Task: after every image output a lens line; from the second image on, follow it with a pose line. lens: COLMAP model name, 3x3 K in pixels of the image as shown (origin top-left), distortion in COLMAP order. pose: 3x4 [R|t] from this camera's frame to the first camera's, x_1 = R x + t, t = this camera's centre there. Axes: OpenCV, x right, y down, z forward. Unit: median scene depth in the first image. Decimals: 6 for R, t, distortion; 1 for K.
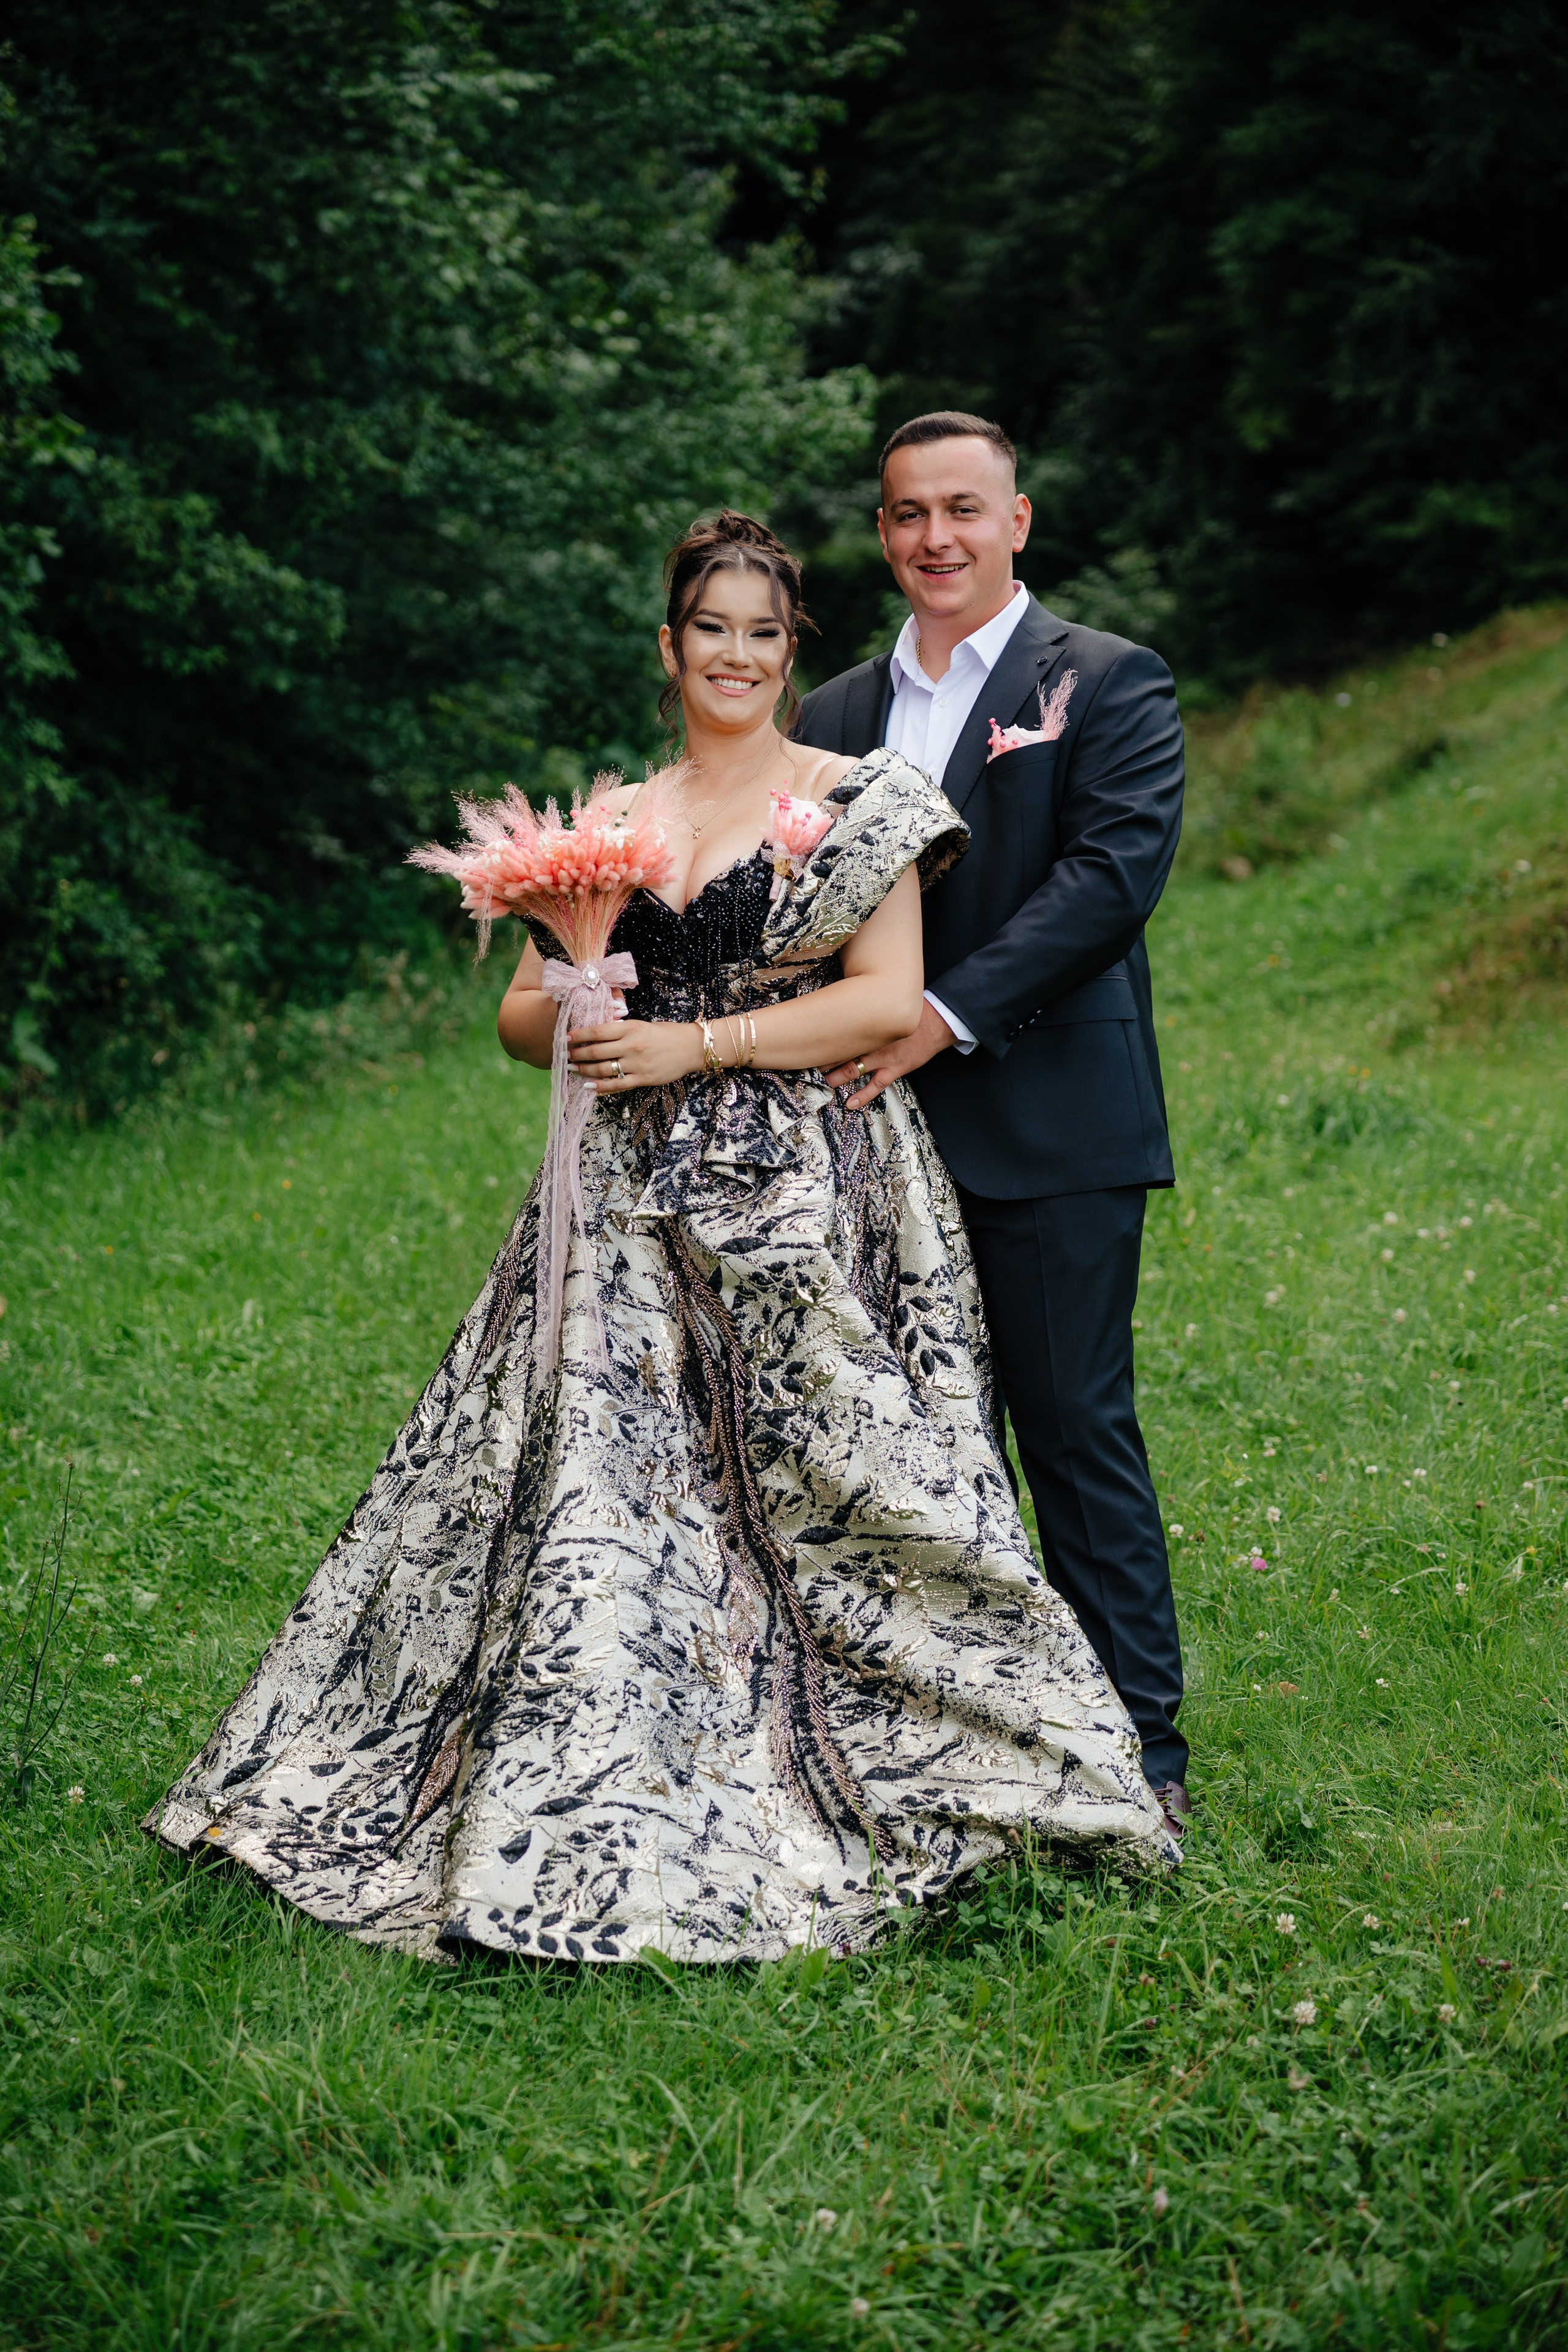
lens RADIAL K [[4407.7, 0, 784.0], [0, 4407.7, 1176.0], [0, 0, 1]] dist [0.013483, -0.284564]
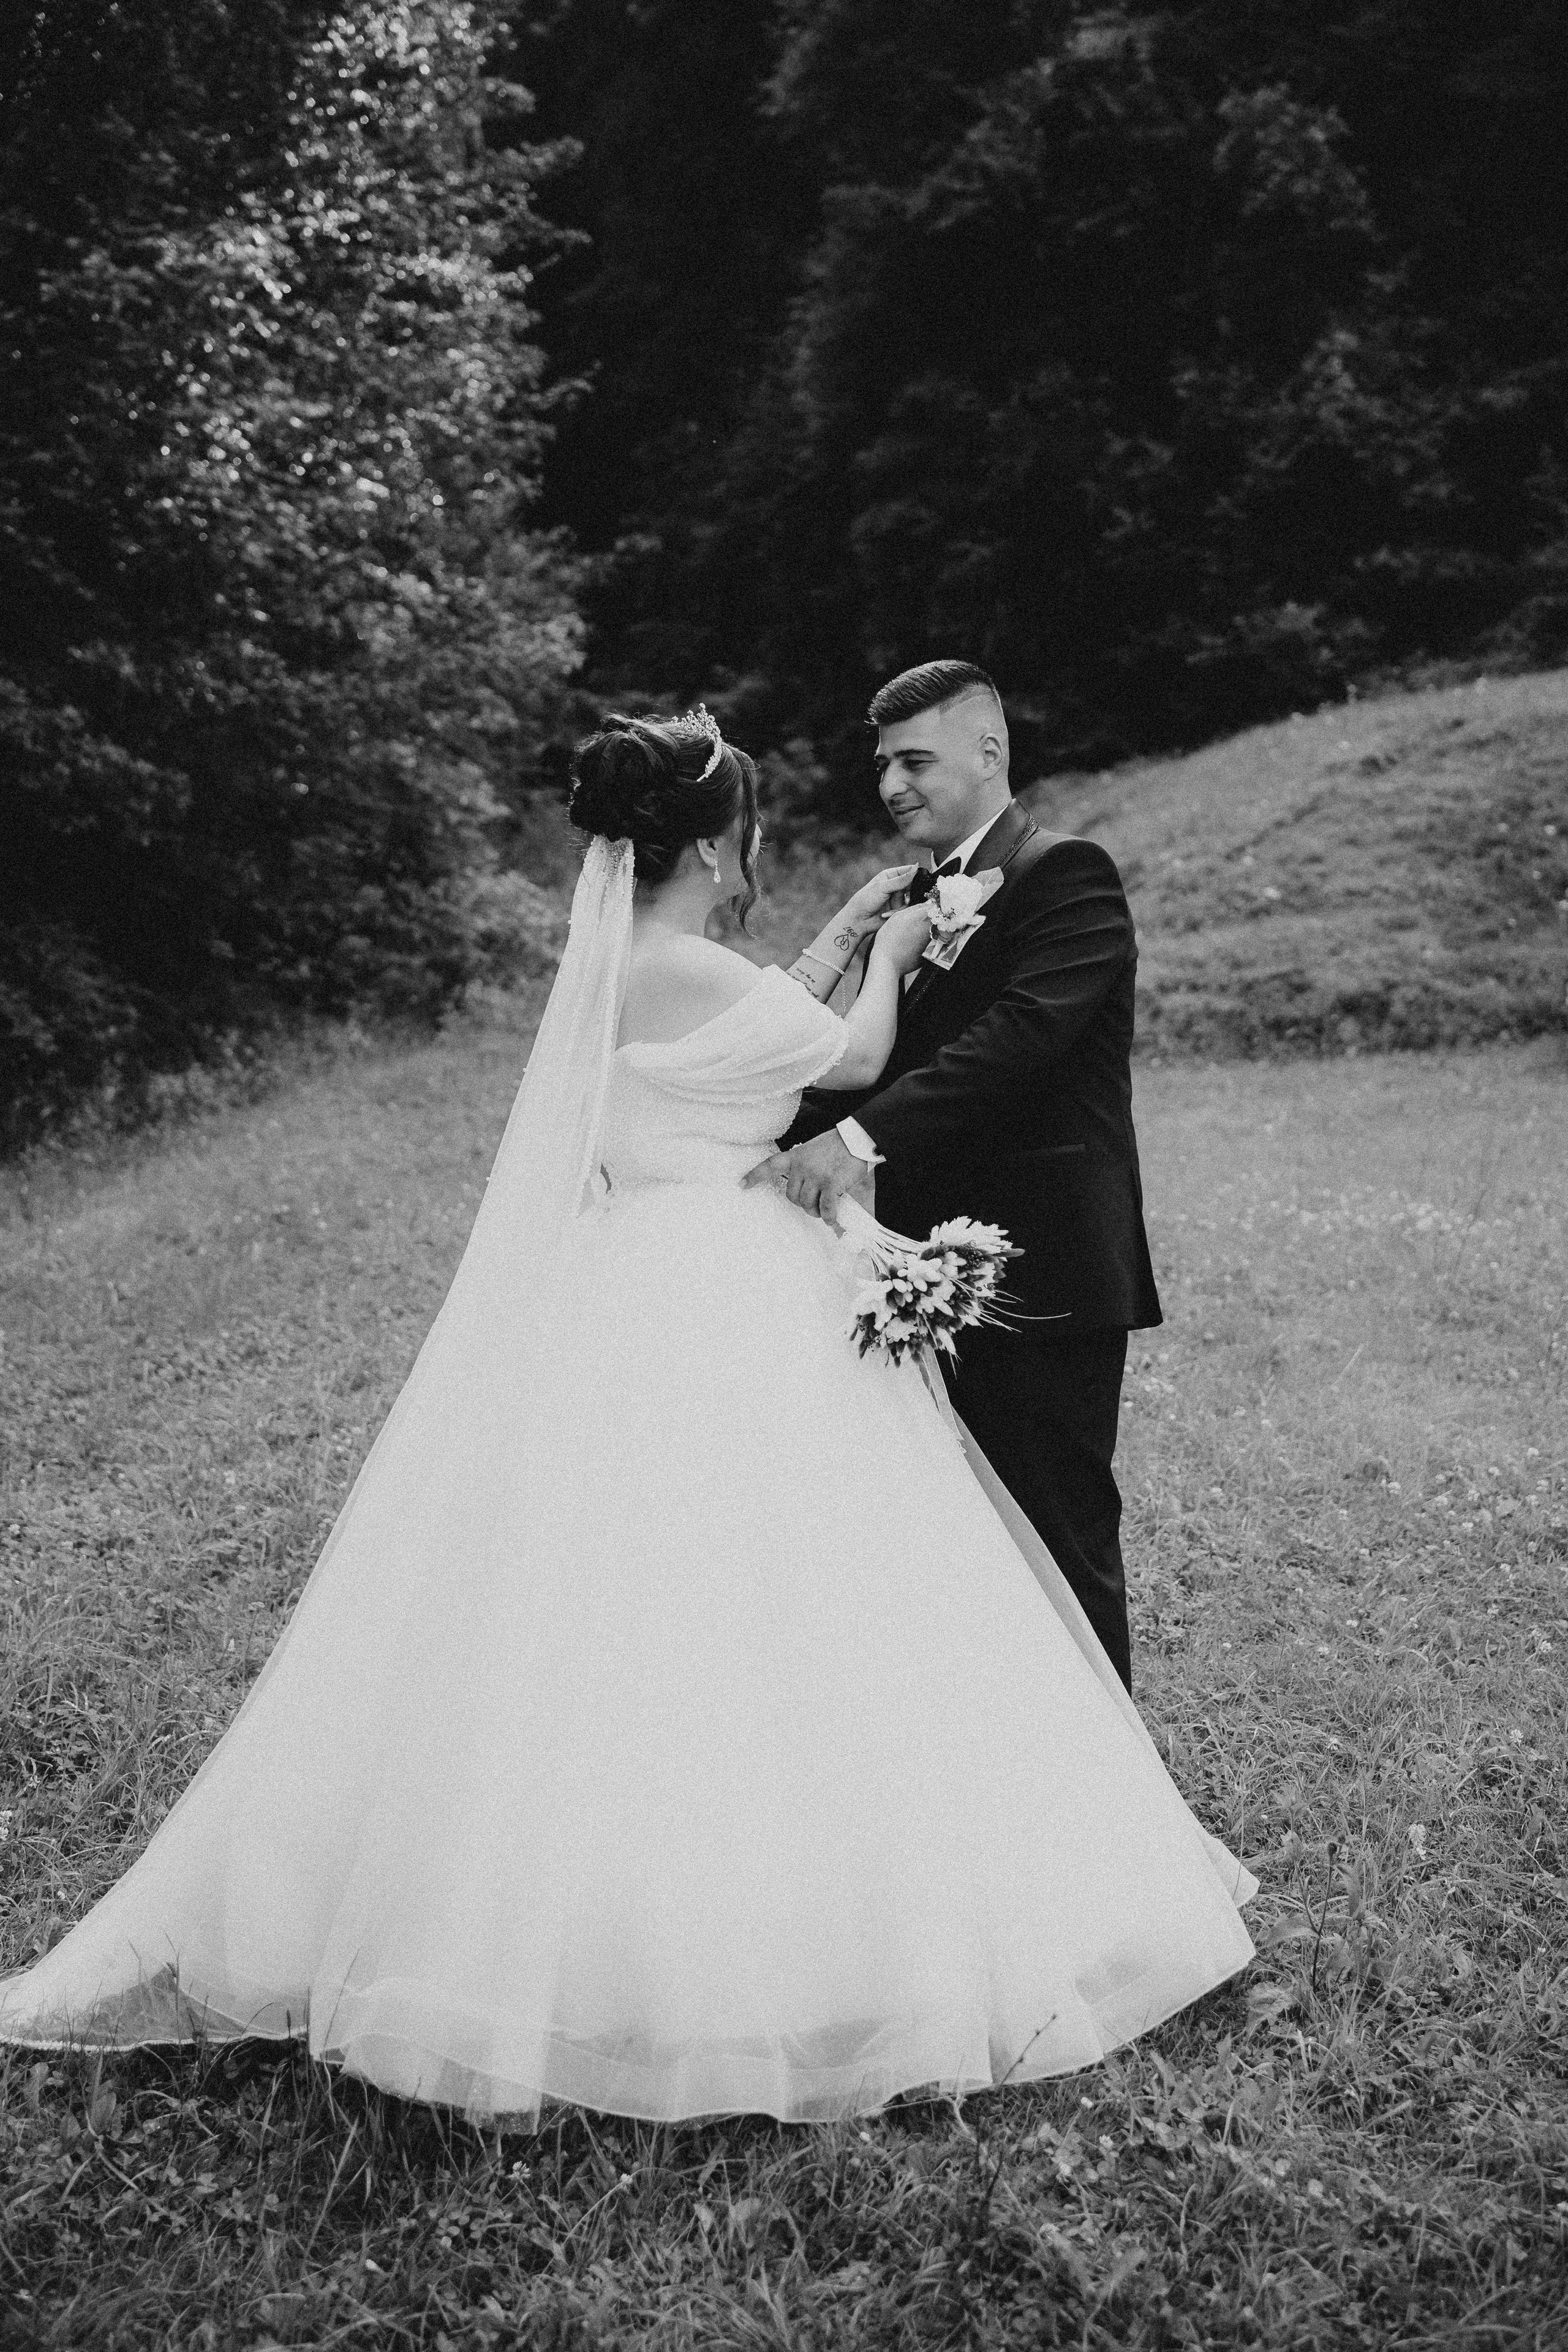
lens RADIAL K [[2836.6, 0, 784.0], [0, 2836.6, 1176.0], [0, 0, 1]] dist [0.168367, 0.069689]
pose [[0.998134, -0.011852, 0.059894, 0.034241], [0.011048, 0.999845, 0.013726, -0.015137], [-0.060048, -0.013039, 0.998110, 0.071886]]
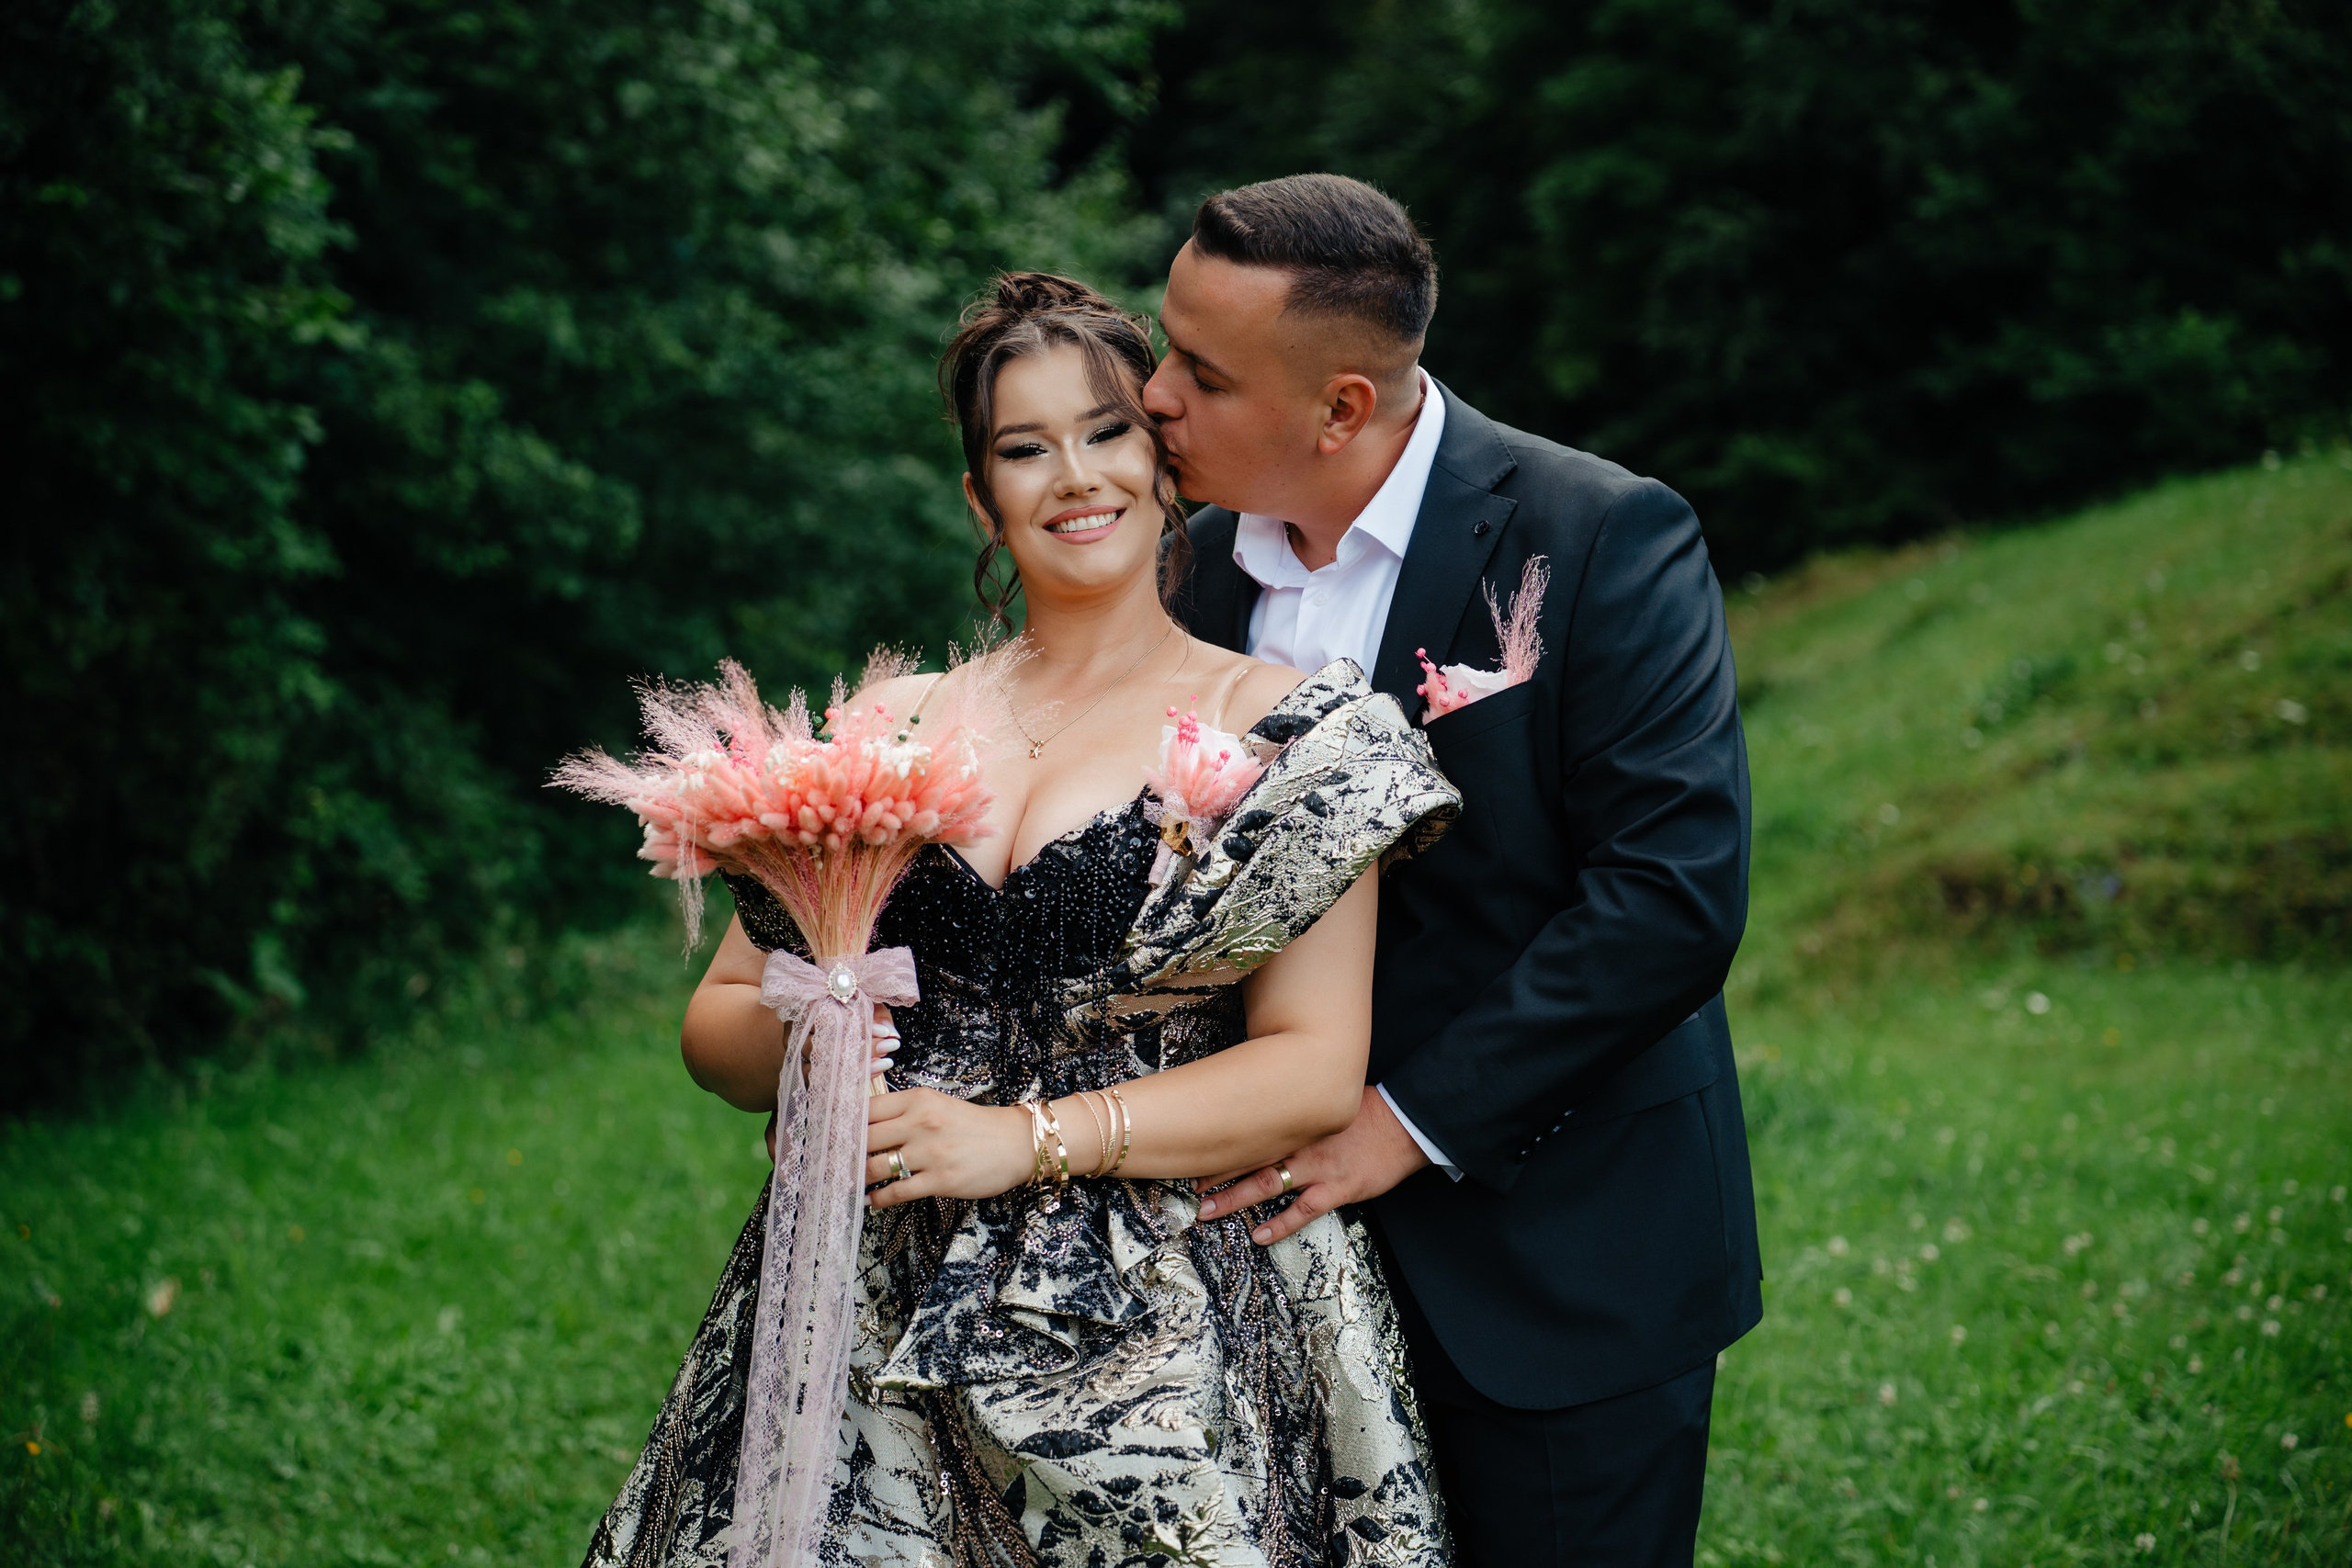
lens RADIAL K [[4148.2, 0, 1181.9], [0, 4148.2, 822.1], [0, 0, 1]] dist [0.036780, -0.329532]
pose [[0.999469, 0.023537, 0.022533, -0.002256], [-0.022075, 0.997764, -0.063085, -0.009172], [-0.023968, 0.062554, 0.997754, 0.119467]]
